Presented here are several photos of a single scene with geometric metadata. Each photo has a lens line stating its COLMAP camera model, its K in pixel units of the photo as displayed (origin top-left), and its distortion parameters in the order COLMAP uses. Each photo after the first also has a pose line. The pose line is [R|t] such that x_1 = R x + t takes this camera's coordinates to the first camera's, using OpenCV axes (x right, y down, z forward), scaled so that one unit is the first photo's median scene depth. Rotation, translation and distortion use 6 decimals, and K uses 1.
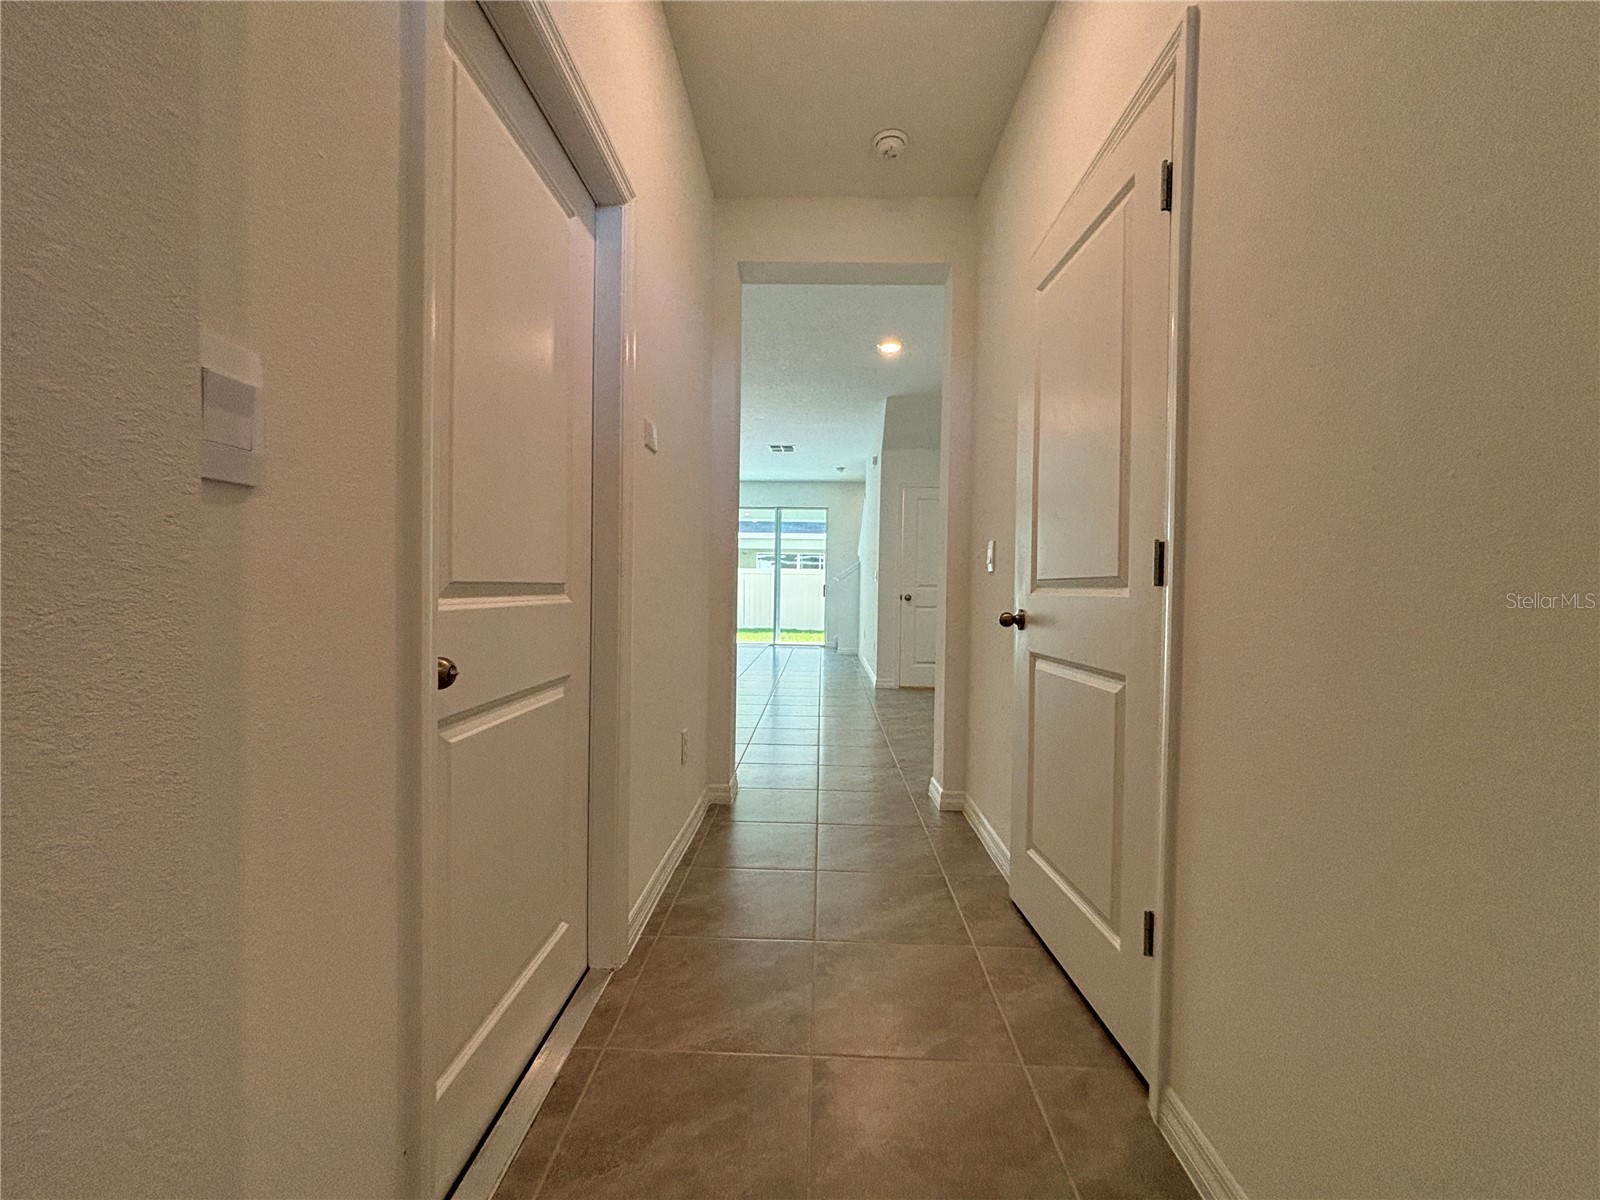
lens RADIAL K [[643.0, 0, 805.1], [0, 643.0, 593.7], [0, 0, 1]] dist [0.004289, -0.000700]
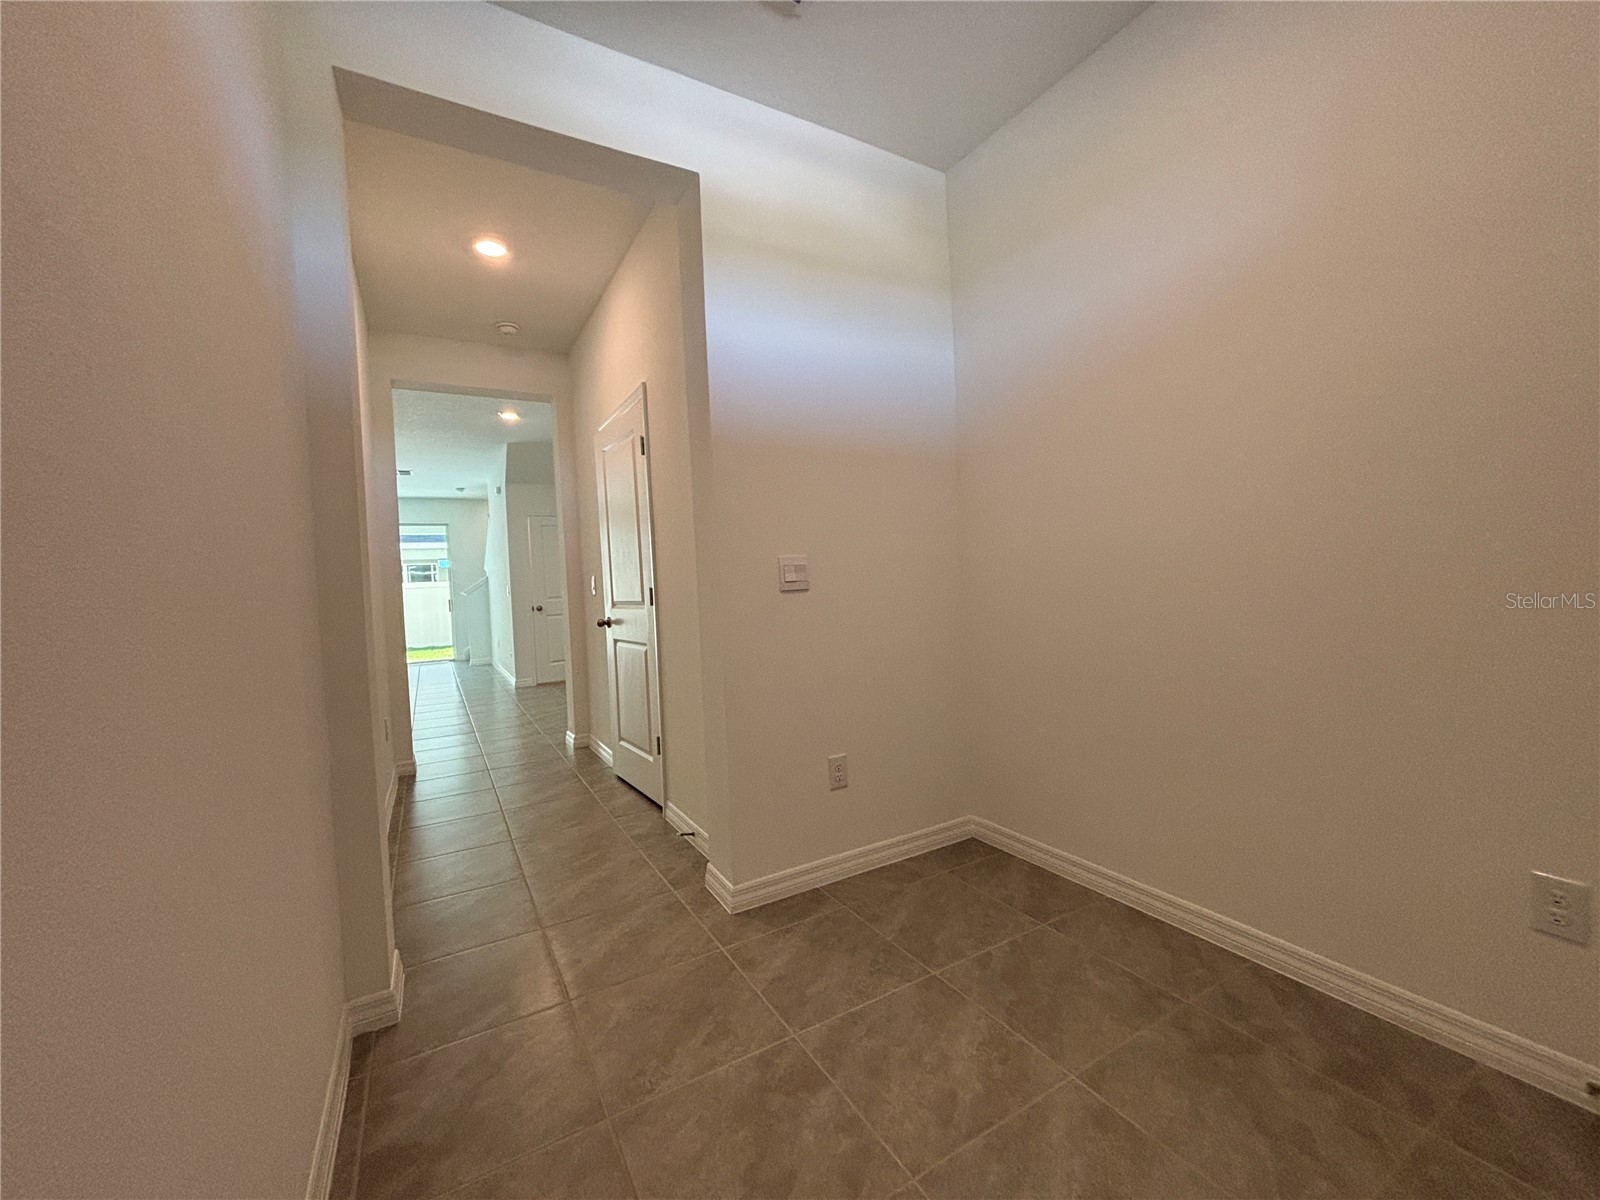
lens RADIAL K [[643.0, 0, 802.2], [0, 643.0, 587.6], [0, 0, 1]] dist [0.004289, -0.000700]
pose [[0.849145, -0.066103, 0.524006, -0.087188], [0.069284, 0.997505, 0.013559, -0.025892], [-0.523595, 0.024791, 0.851606, -0.491985]]
